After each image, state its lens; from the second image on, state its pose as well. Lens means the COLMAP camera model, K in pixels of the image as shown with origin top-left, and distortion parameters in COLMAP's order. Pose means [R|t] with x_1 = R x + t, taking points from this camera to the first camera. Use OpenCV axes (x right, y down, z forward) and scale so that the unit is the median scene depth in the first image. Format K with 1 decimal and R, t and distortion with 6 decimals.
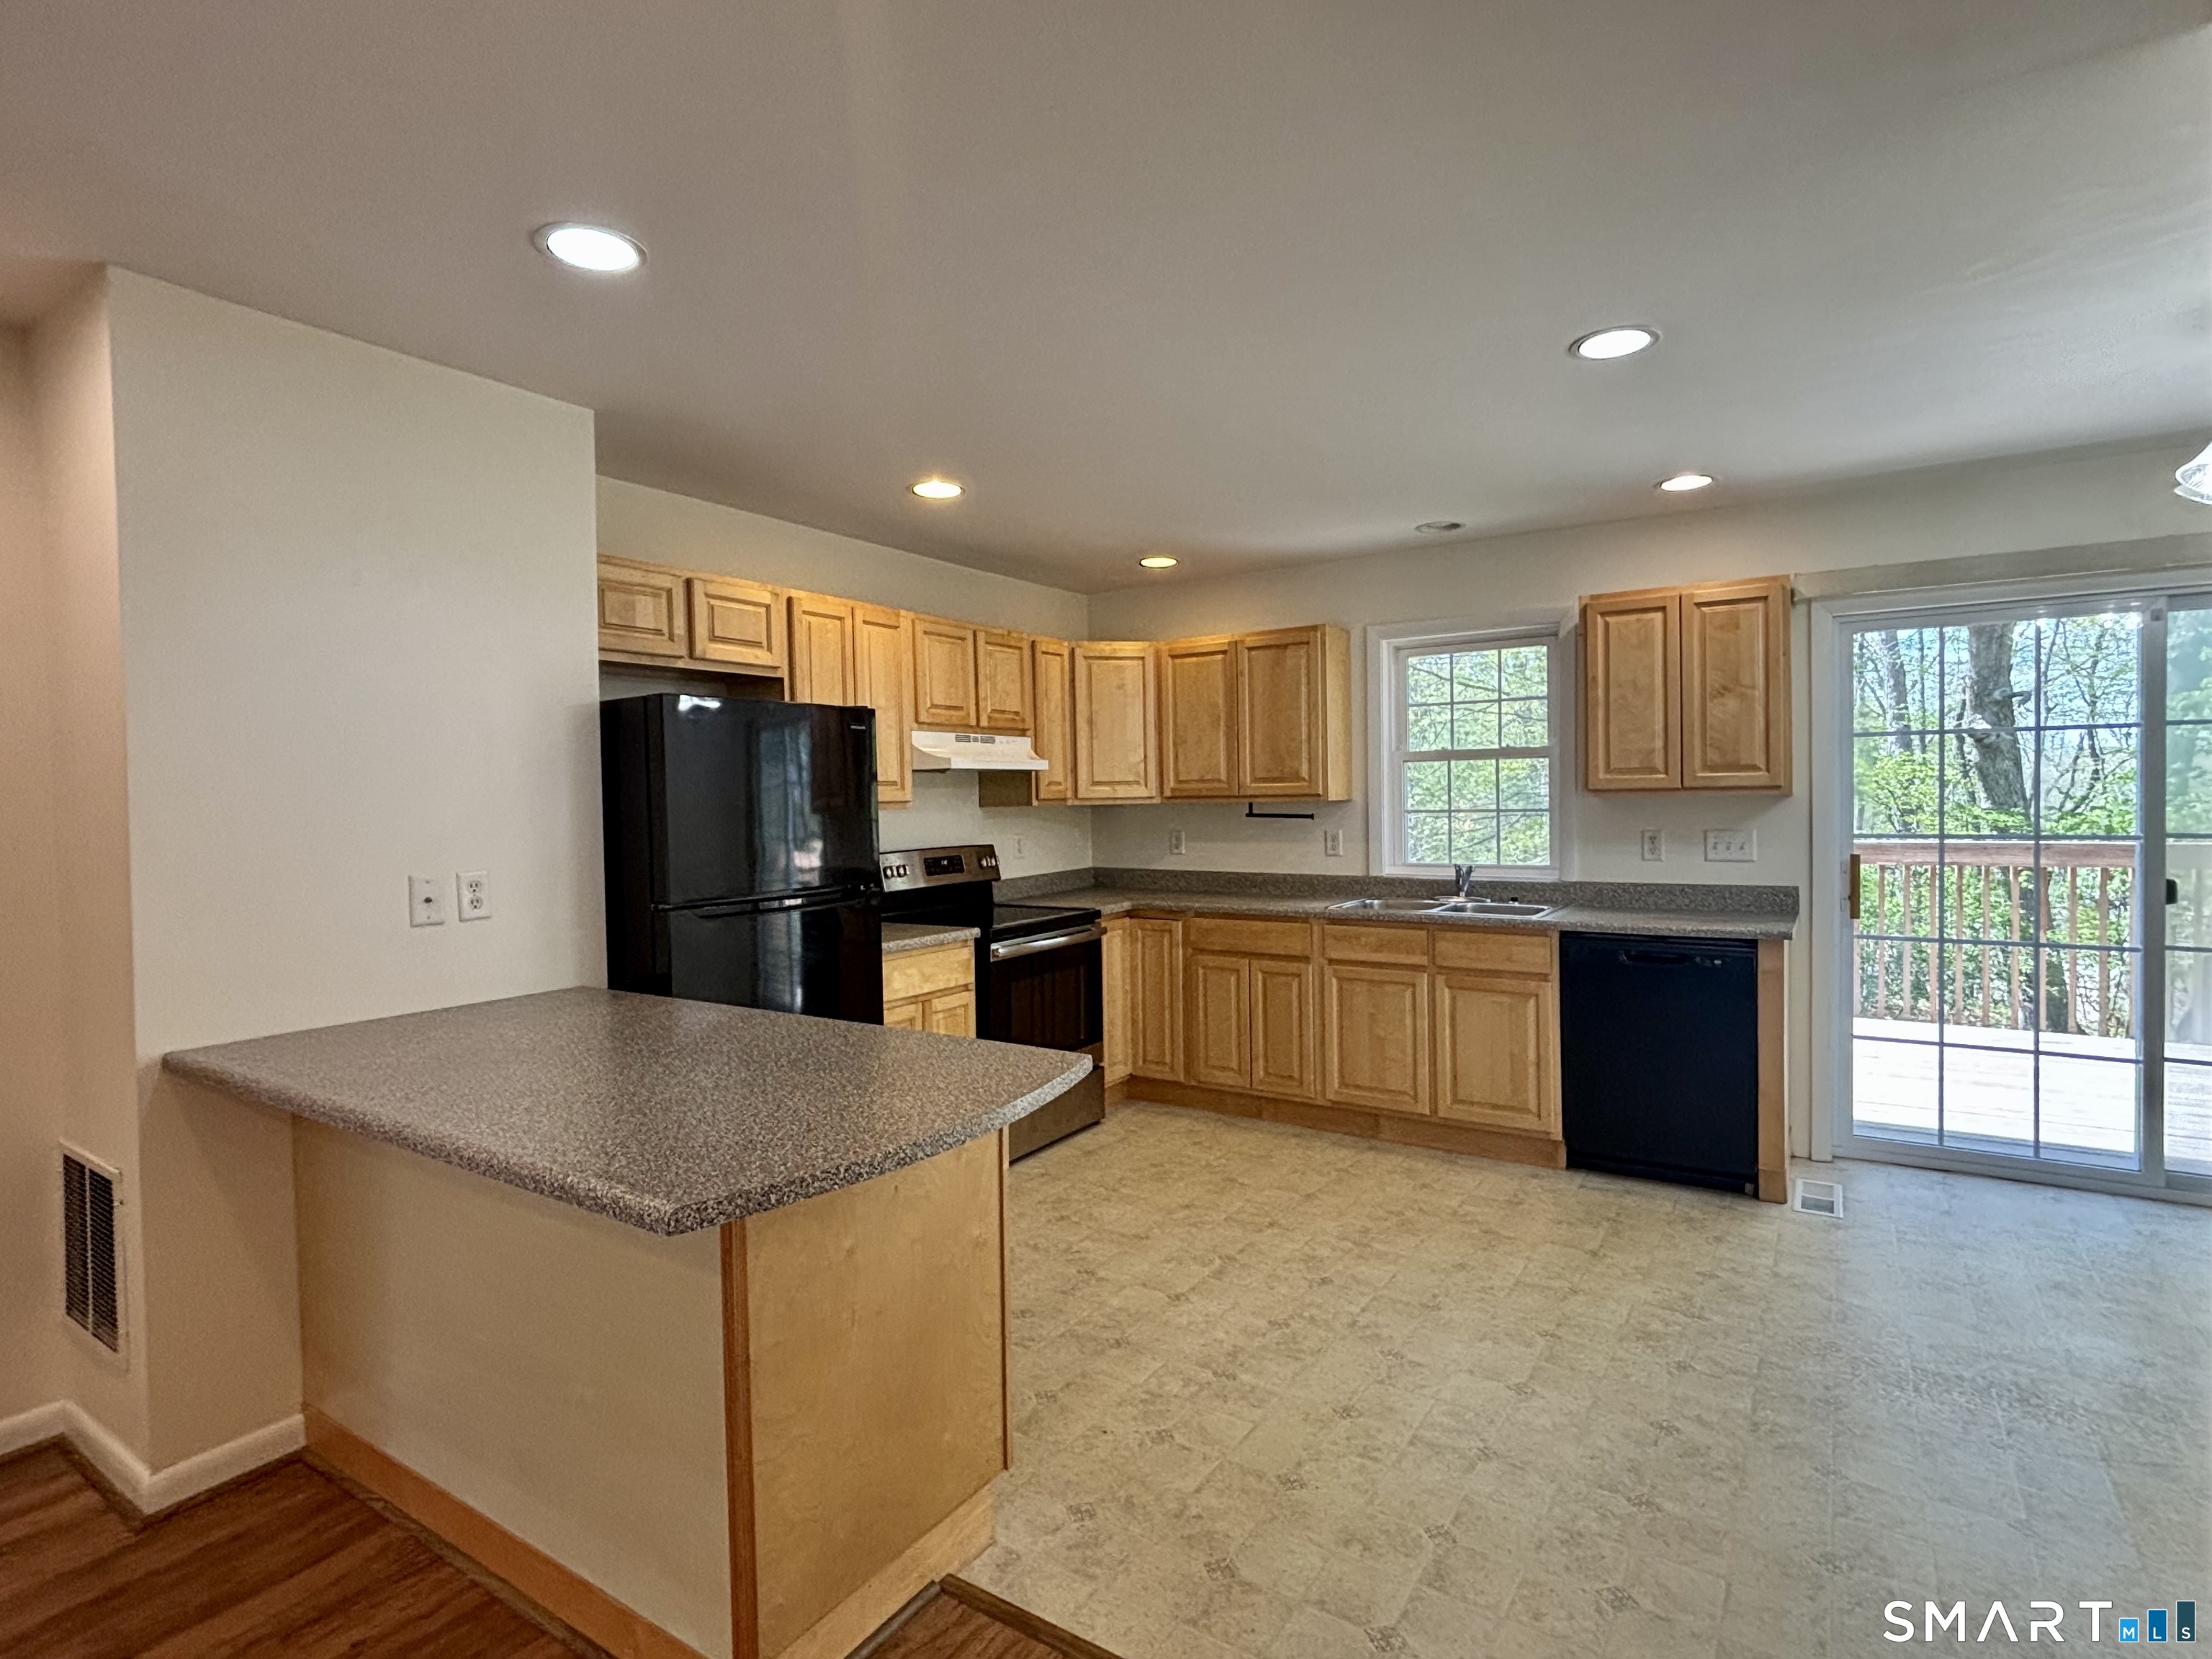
lens RADIAL K [[1120.6, 0, 1089.3], [0, 1120.6, 822.5], [0, 0, 1]] dist [-0.003623, -0.000586]
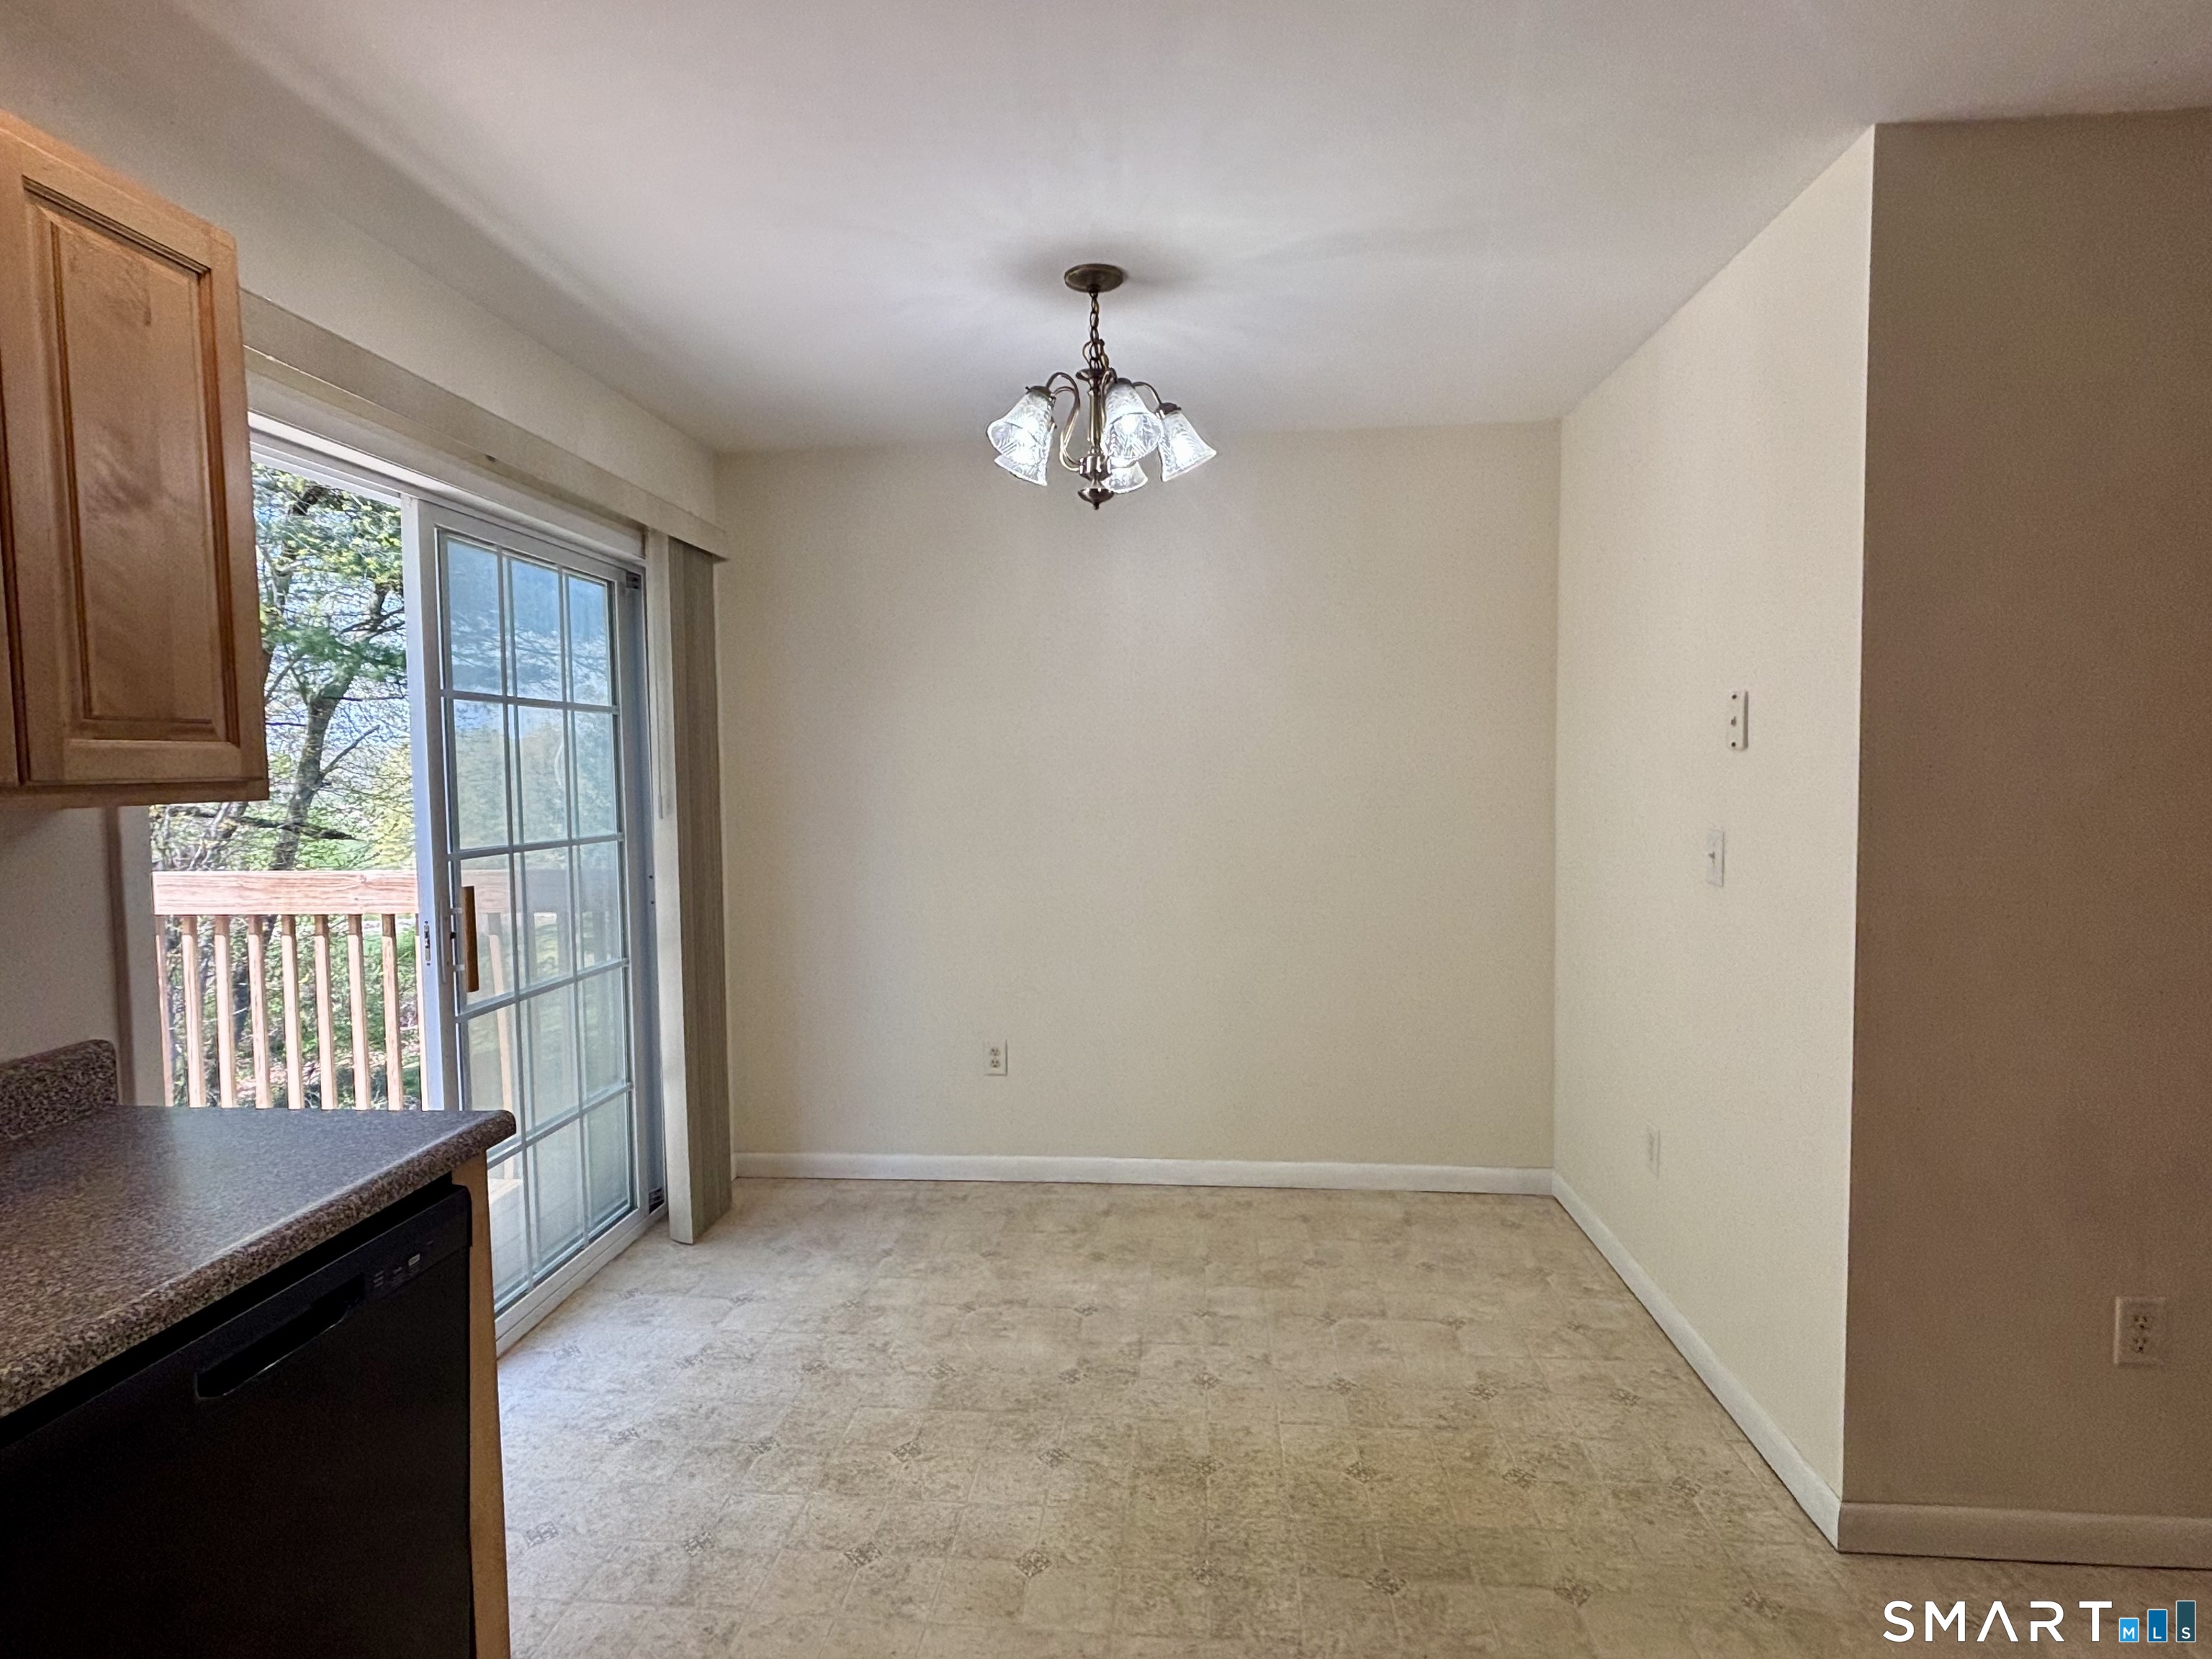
lens RADIAL K [[1120.6, 0, 1106.4], [0, 1120.6, 810.4], [0, 0, 1]] dist [-0.003623, -0.000586]
pose [[-0.495147, -0.012022, 0.868726, 0.118966], [0.045096, 0.998201, 0.039517, -0.021278], [-0.867638, 0.058743, -0.493714, 0.829826]]
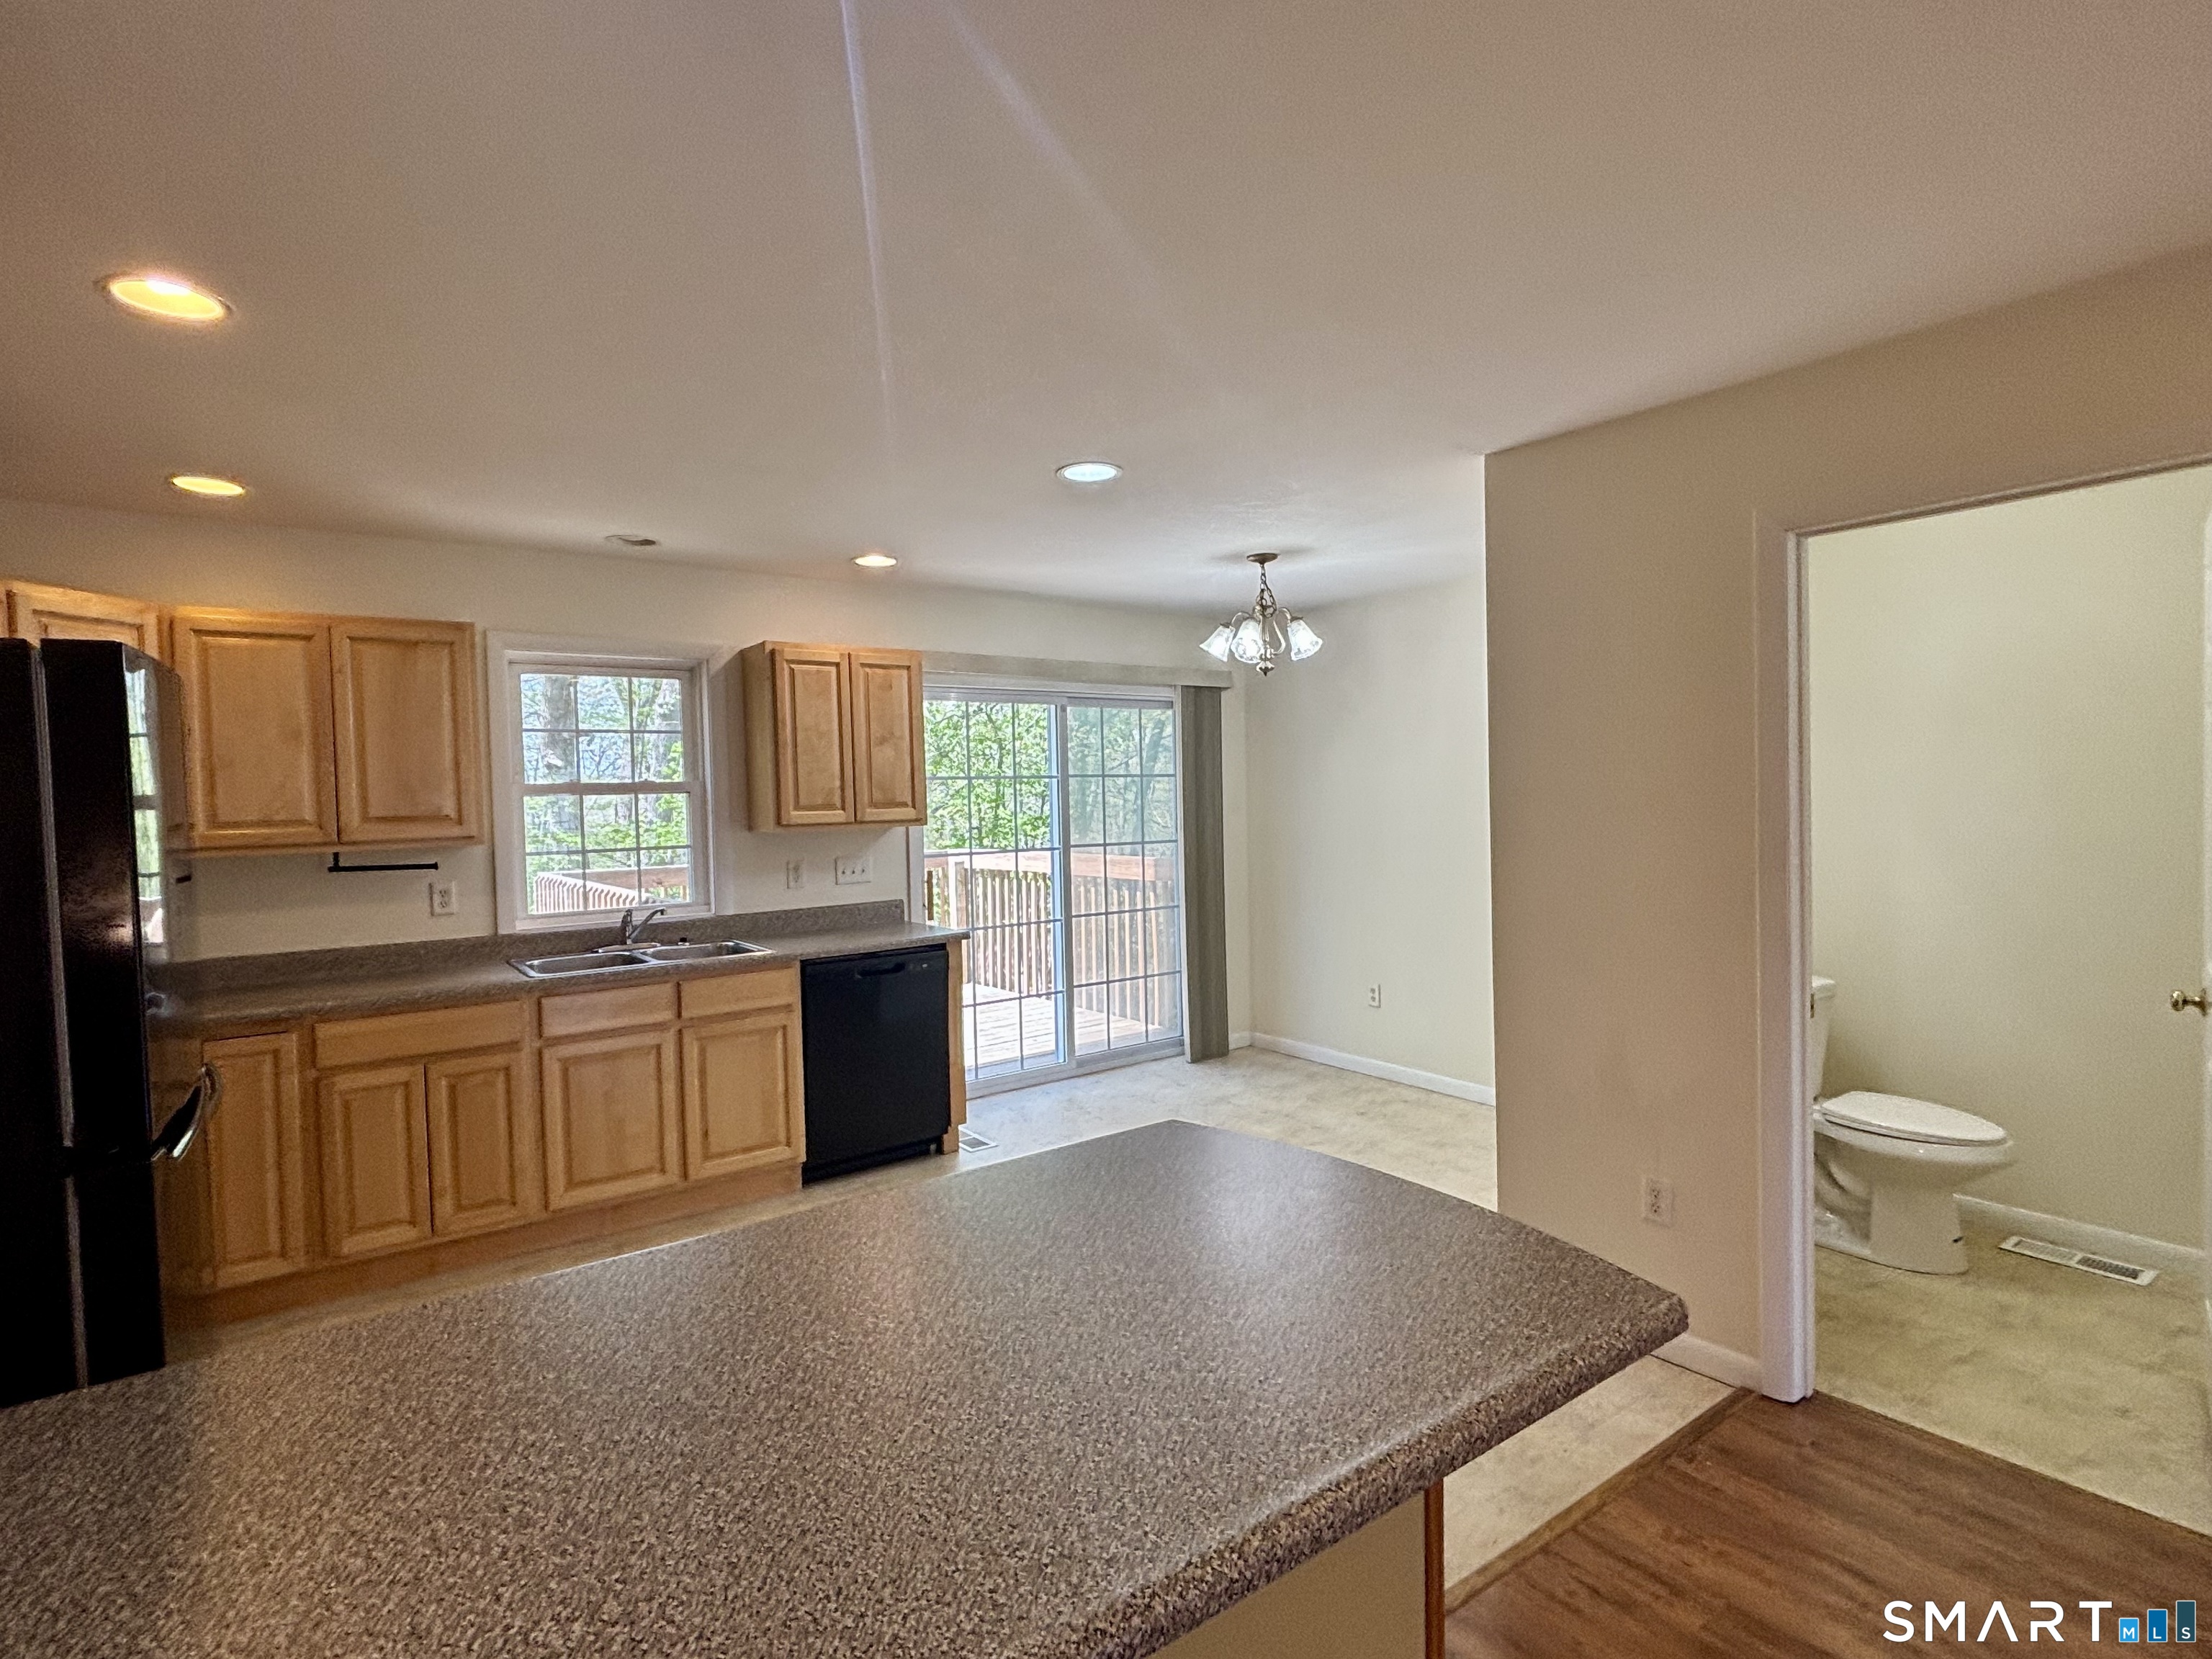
lens RADIAL K [[1120.6, 0, 1108.4], [0, 1120.6, 824.0], [0, 0, 1]] dist [-0.003623, -0.000586]
pose [[0.328475, -0.019731, 0.944307, -0.433817], [0.039630, 0.999189, 0.007093, -0.024878], [-0.943681, 0.035093, 0.328991, 0.350433]]
